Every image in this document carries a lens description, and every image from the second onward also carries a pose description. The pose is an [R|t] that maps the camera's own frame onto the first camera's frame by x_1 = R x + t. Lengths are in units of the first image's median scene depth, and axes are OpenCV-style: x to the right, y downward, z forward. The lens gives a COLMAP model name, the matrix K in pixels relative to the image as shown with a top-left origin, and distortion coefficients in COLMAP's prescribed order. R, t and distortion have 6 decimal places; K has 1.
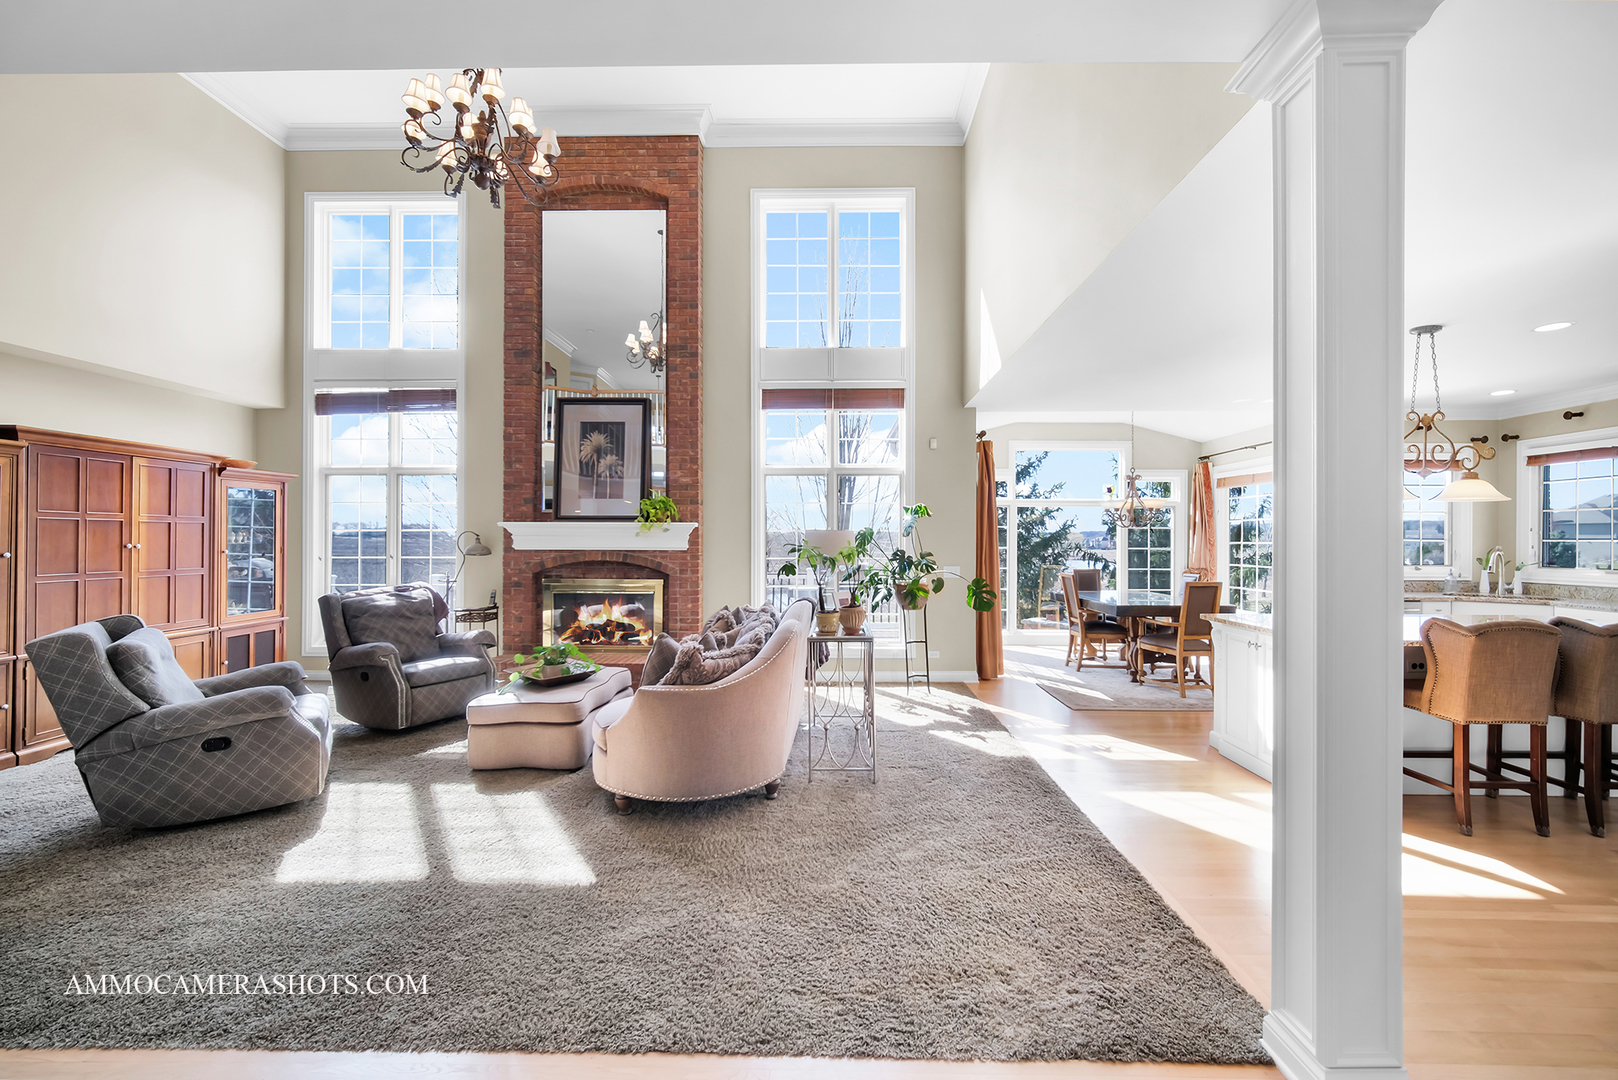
lens RADIAL K [[664.8, 0, 809.0], [0, 664.8, 540.0], [0, 0, 1]] dist [0.000004, -0.000213]
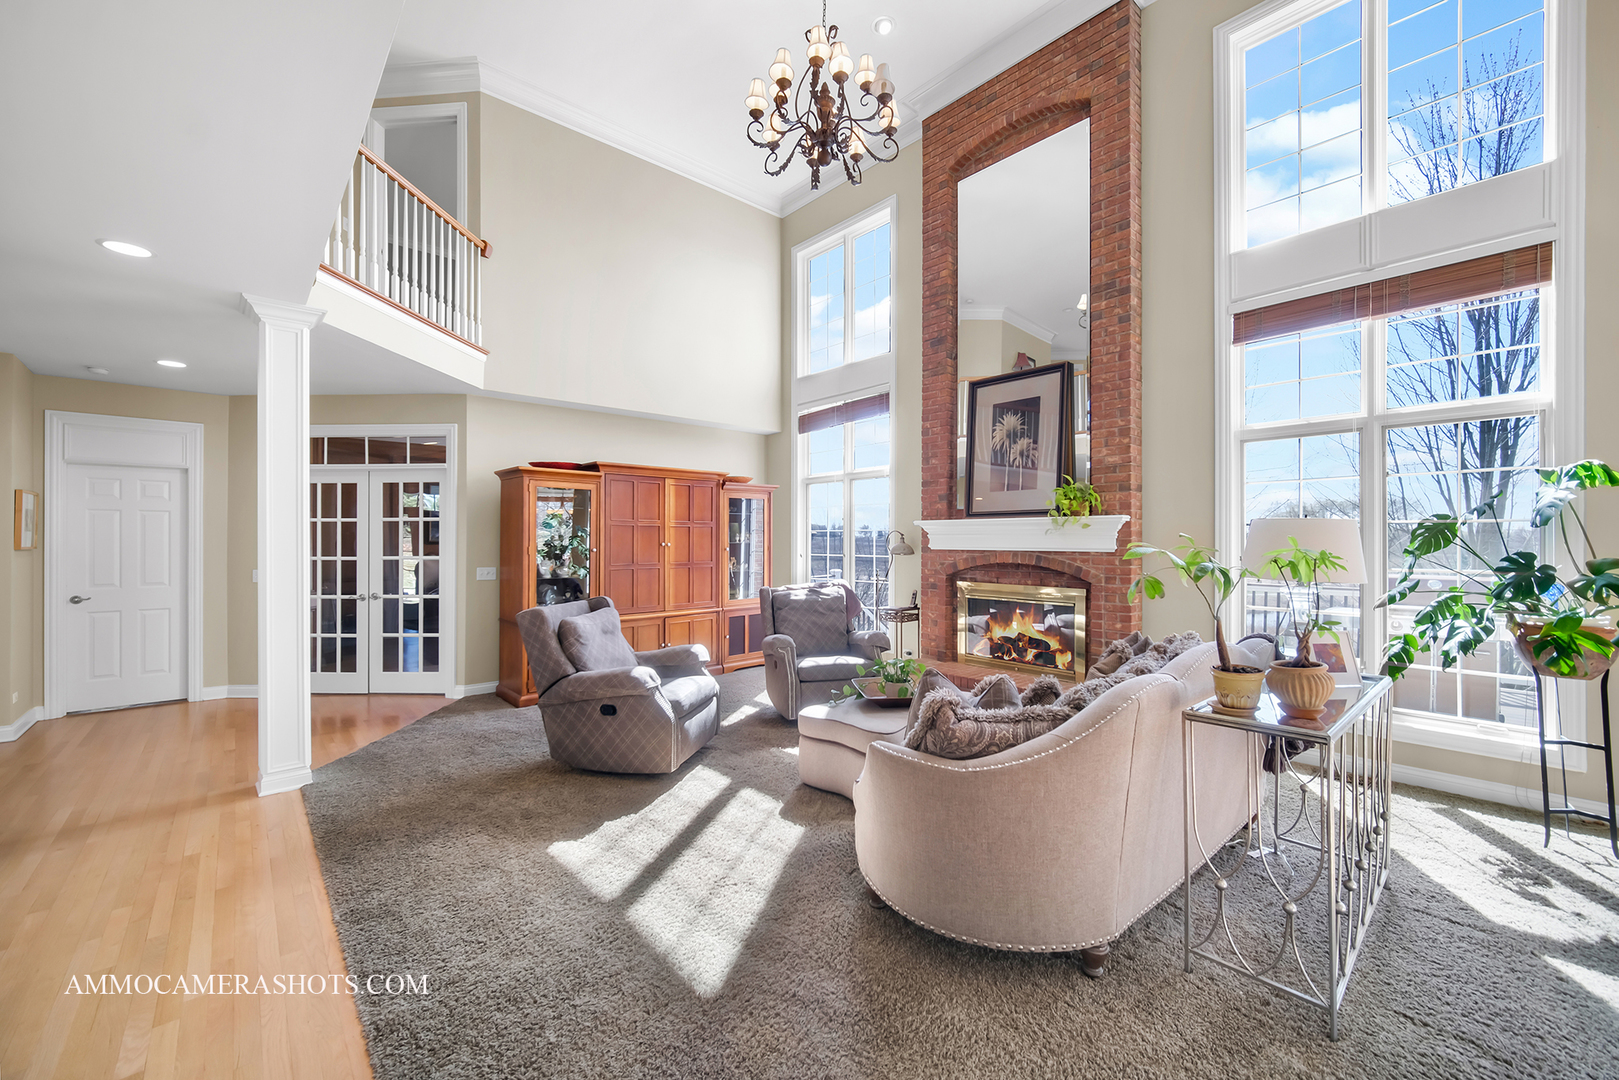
lens RADIAL K [[645.5, 0, 809.5], [0, 645.5, 540.0], [0, 0, 1]] dist [-0.000454, 0.000342]
pose [[0.694023, -0.002354, -0.719949, 0.103176], [0.001837, 0.999997, -0.001498, 0.002140], [0.719950, -0.000283, 0.694026, 0.238531]]
